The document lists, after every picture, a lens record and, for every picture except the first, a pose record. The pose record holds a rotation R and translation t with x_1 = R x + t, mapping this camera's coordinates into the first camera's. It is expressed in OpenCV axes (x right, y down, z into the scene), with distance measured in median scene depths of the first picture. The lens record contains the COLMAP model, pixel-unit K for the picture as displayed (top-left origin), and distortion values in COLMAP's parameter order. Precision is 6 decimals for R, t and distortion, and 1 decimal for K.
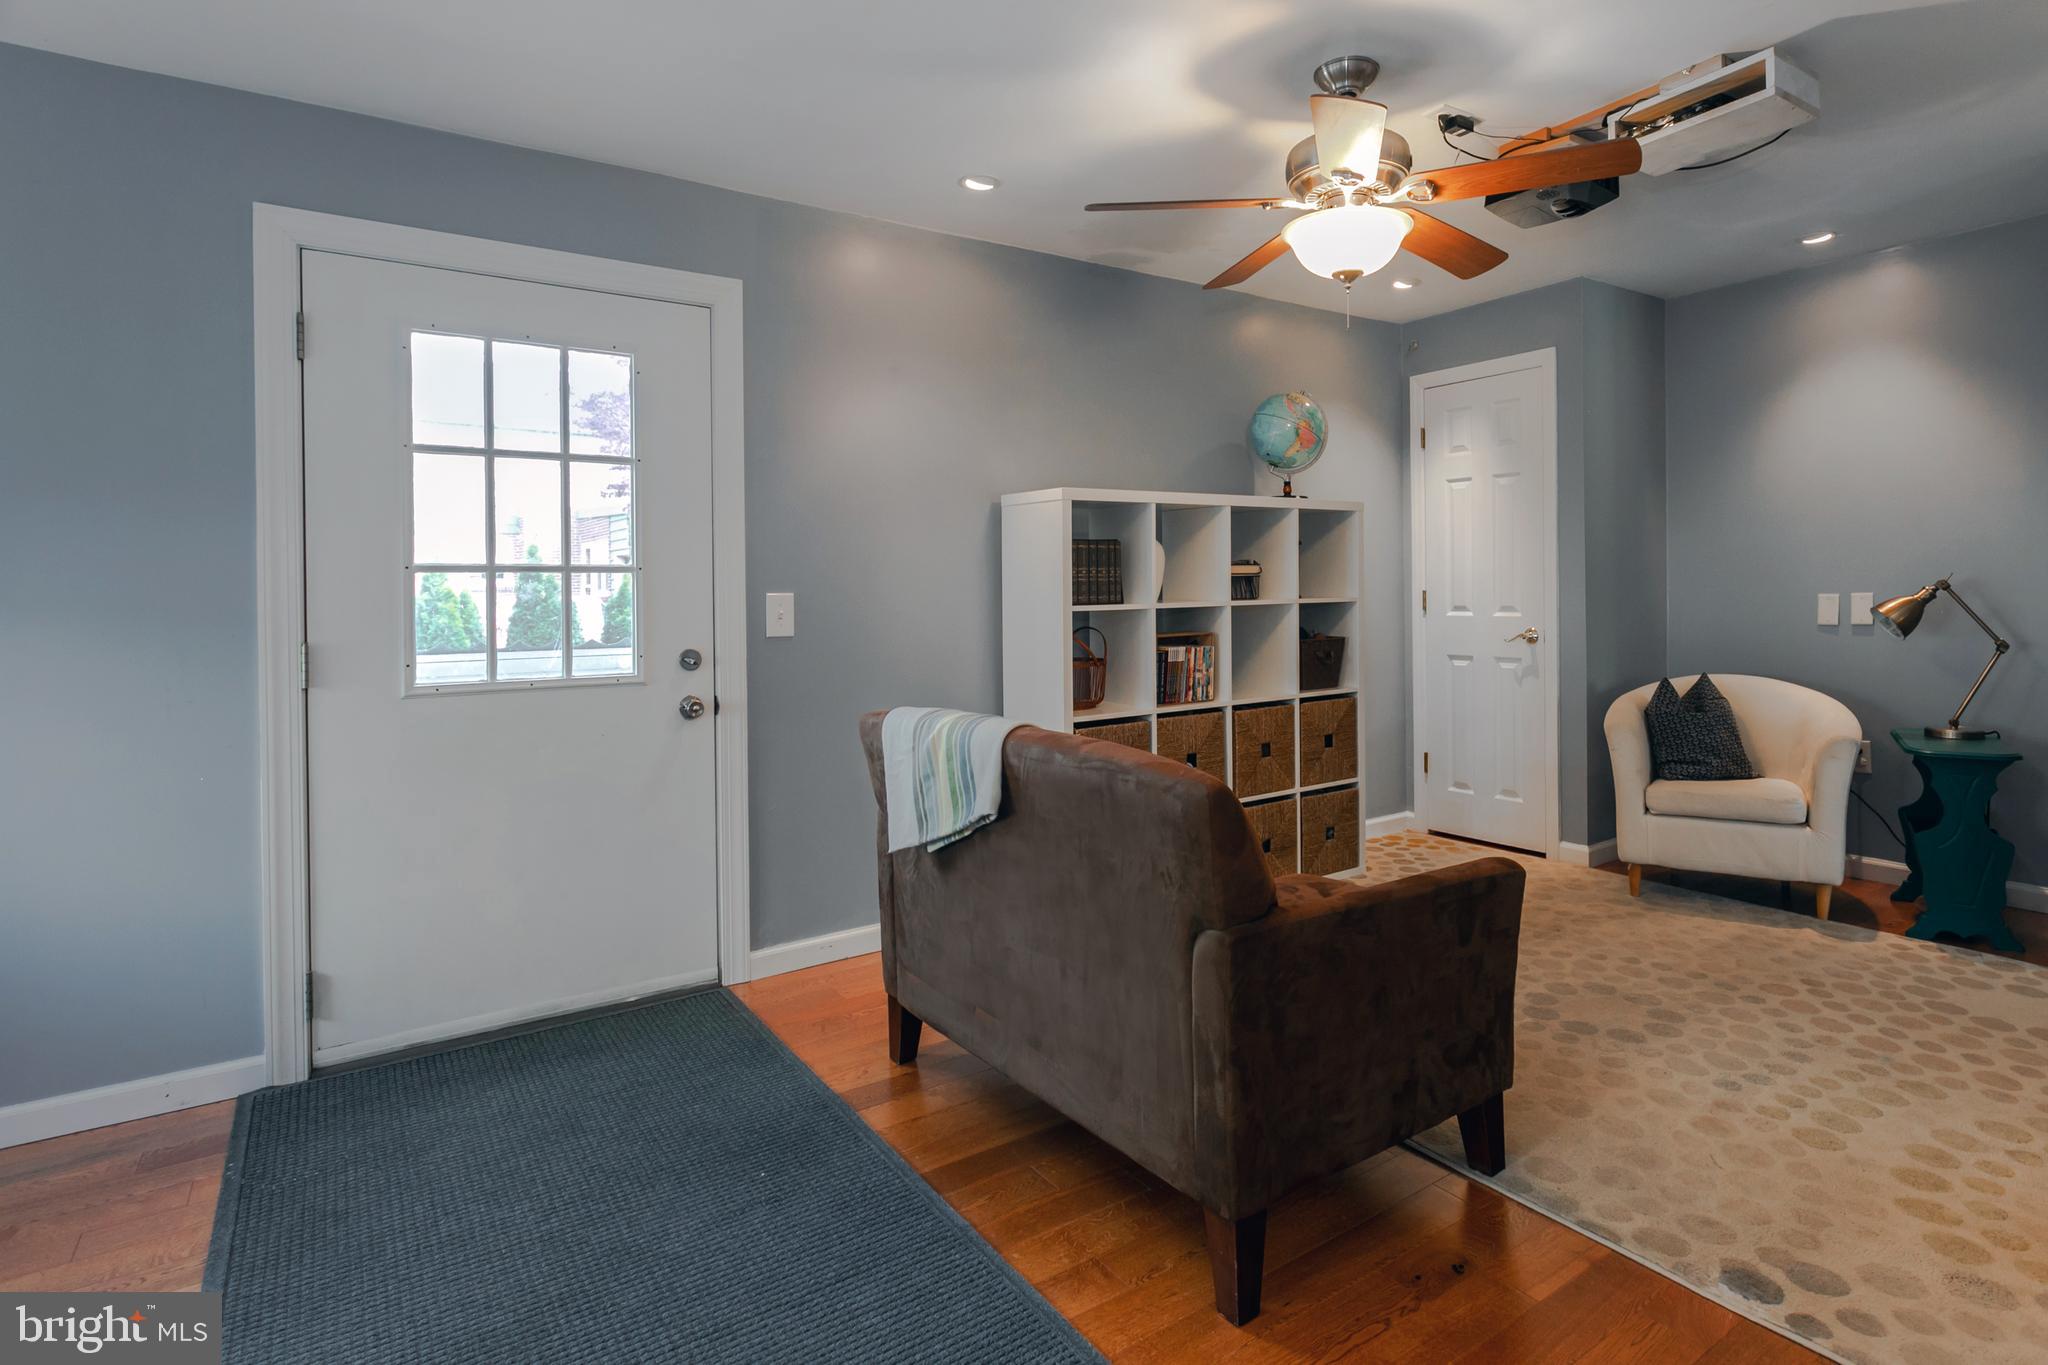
lens RADIAL K [[1031.8, 0, 1117.0], [0, 1031.8, 604.1], [0, 0, 1]] dist [0.009218, -0.001507]
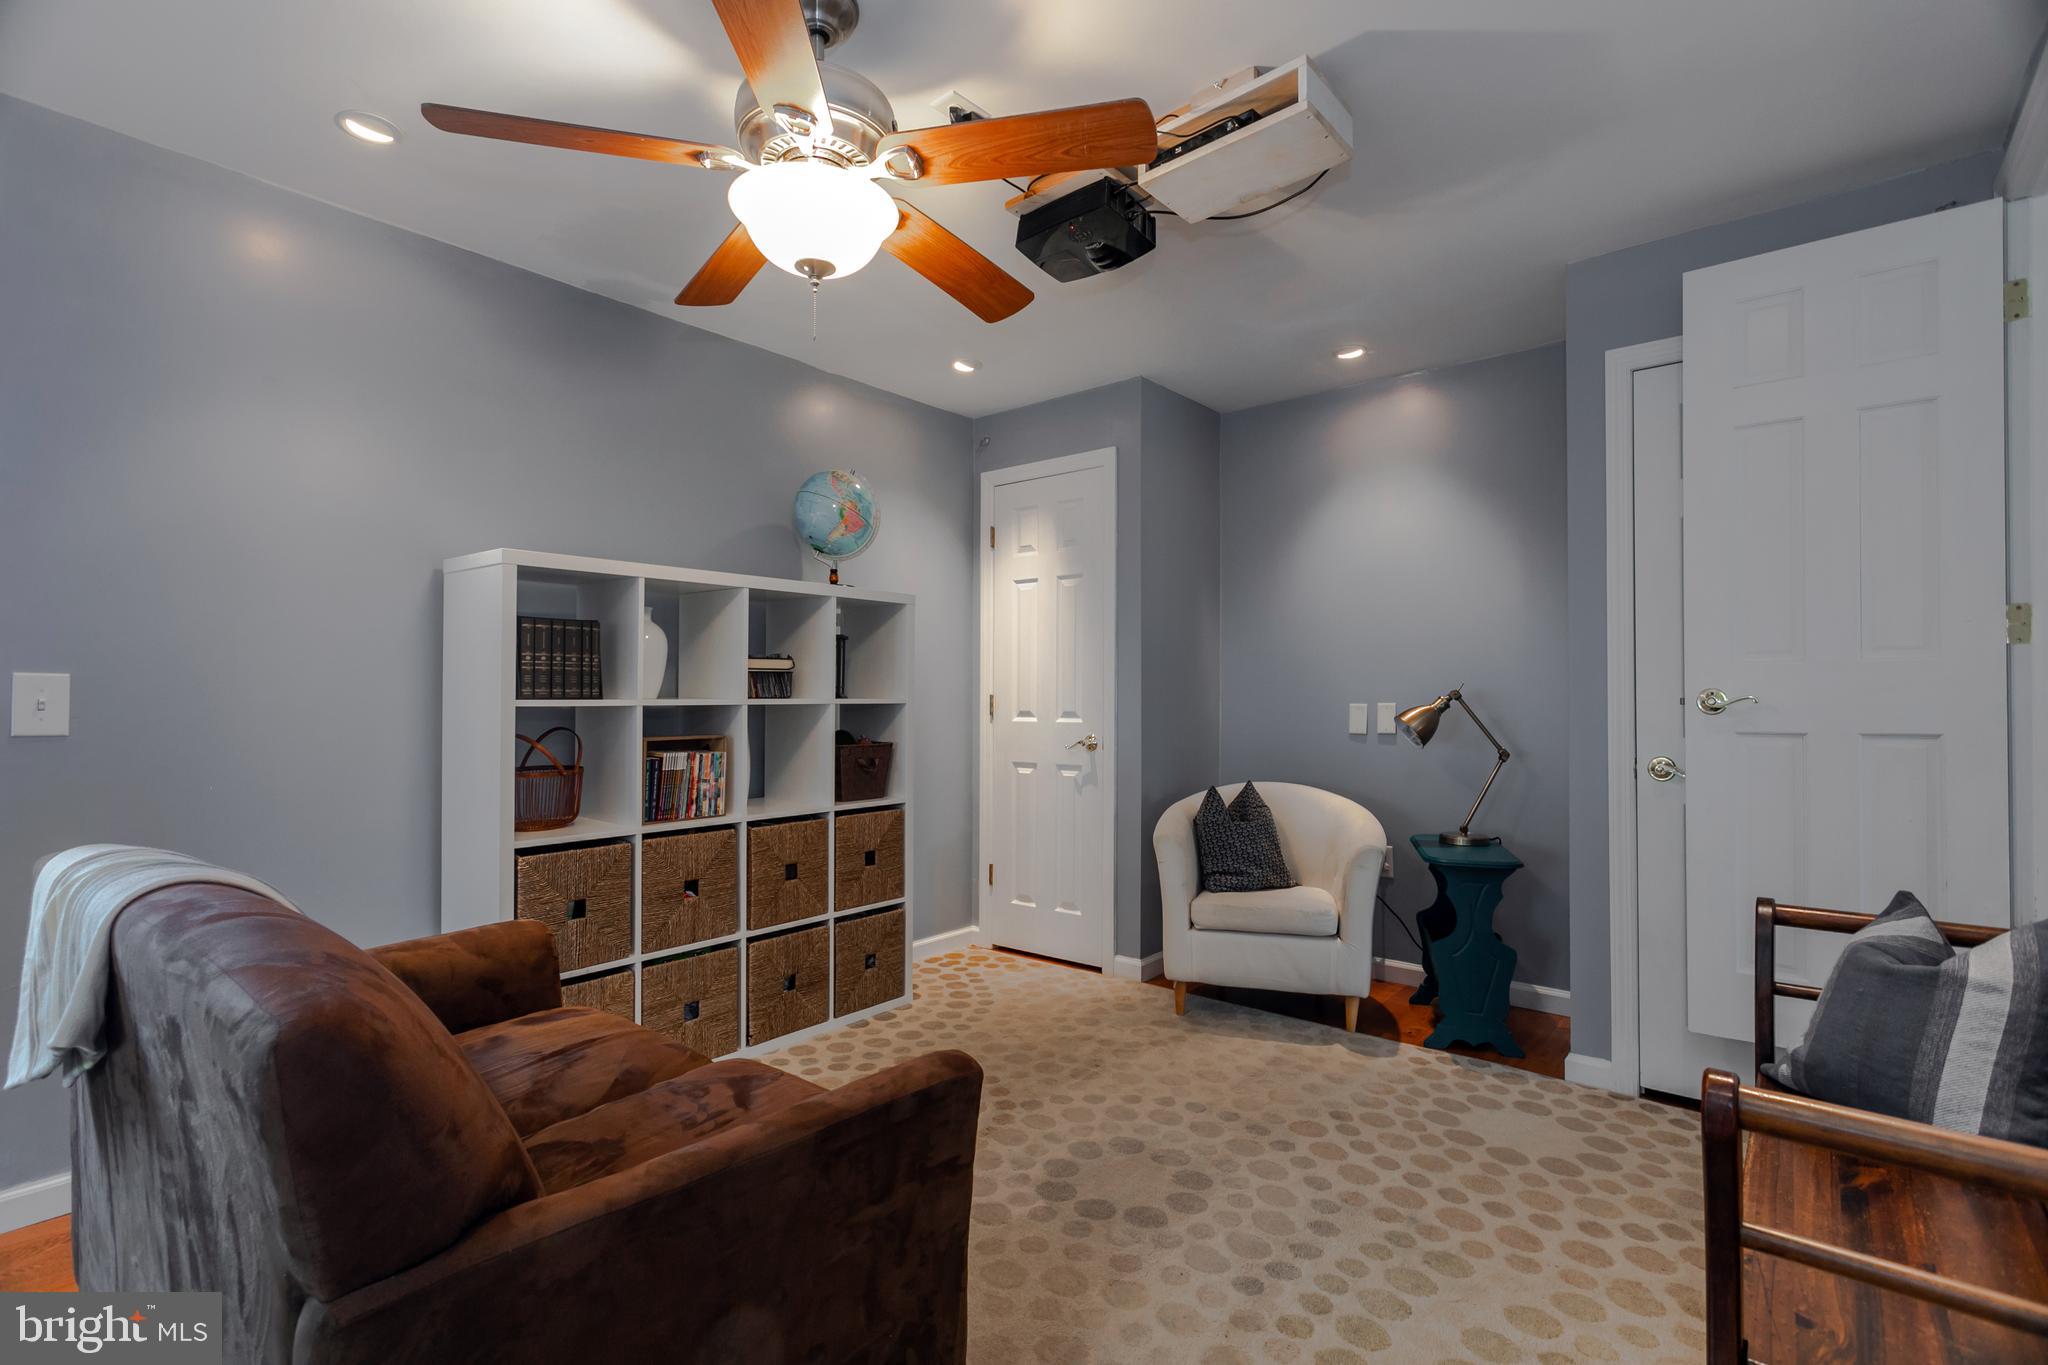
lens RADIAL K [[945.7, 0, 1015.0], [0, 945.7, 693.7], [0, 0, 1]] dist [0.004532, 0.000484]
pose [[0.967679, 0.019926, 0.251398, 0.133206], [-0.014550, 0.999624, -0.023227, 0.008076], [-0.251767, 0.018819, 0.967605, 0.195042]]
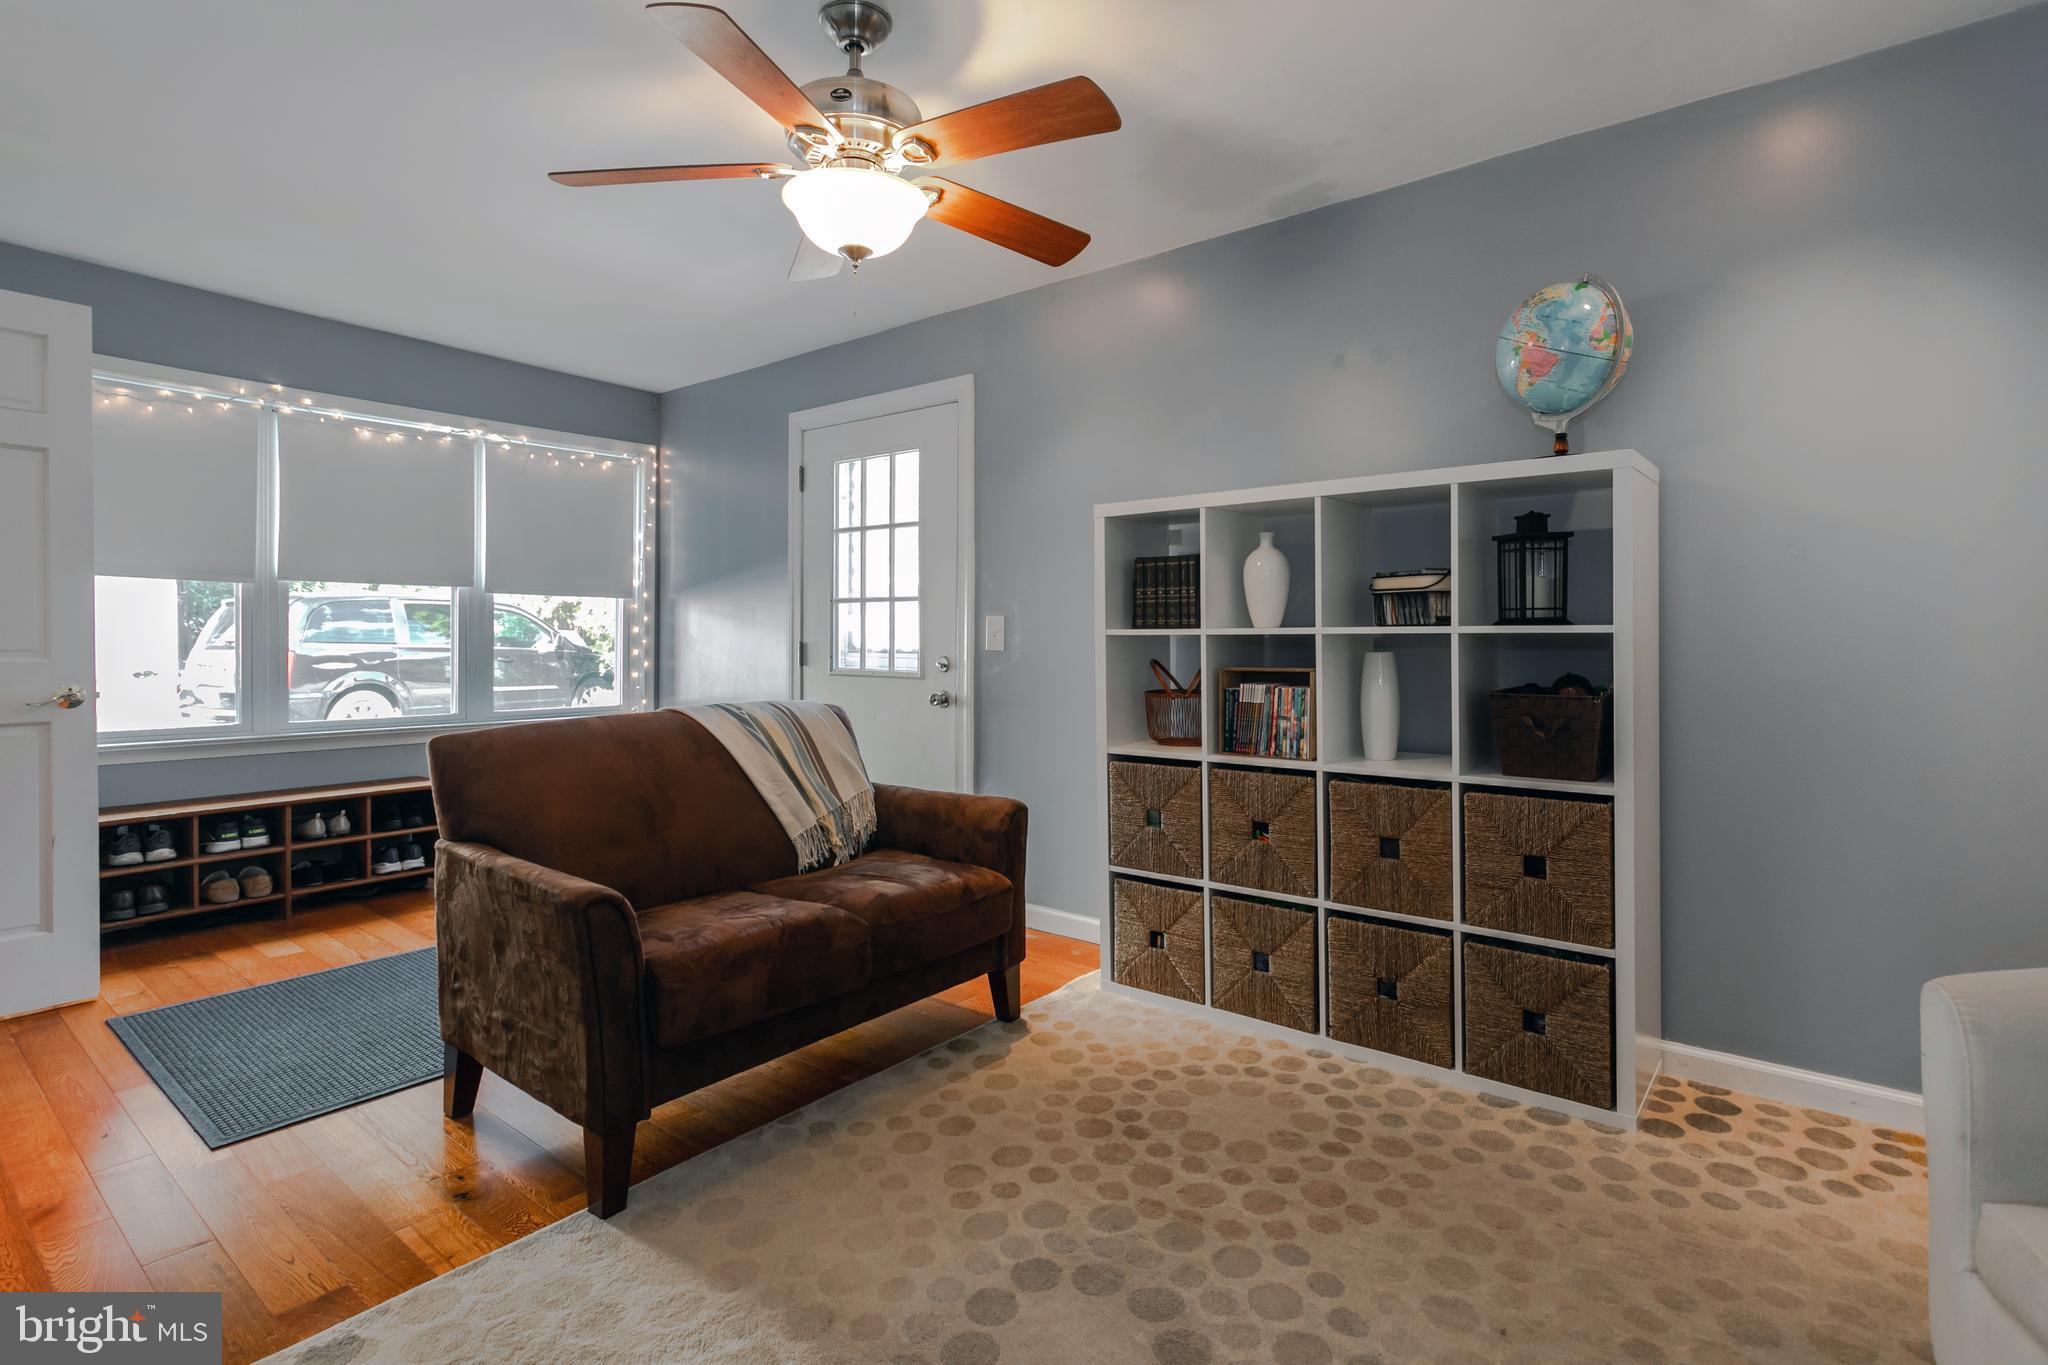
lens RADIAL K [[1031.8, 0, 1029.9], [0, 1031.8, 631.7], [0, 0, 1]] dist [0.009218, -0.001507]
pose [[0.263030, 0.017065, -0.964637, 0.792773], [-0.011805, 0.999826, 0.014469, -0.008404], [0.964715, 0.007582, 0.263186, 0.639437]]
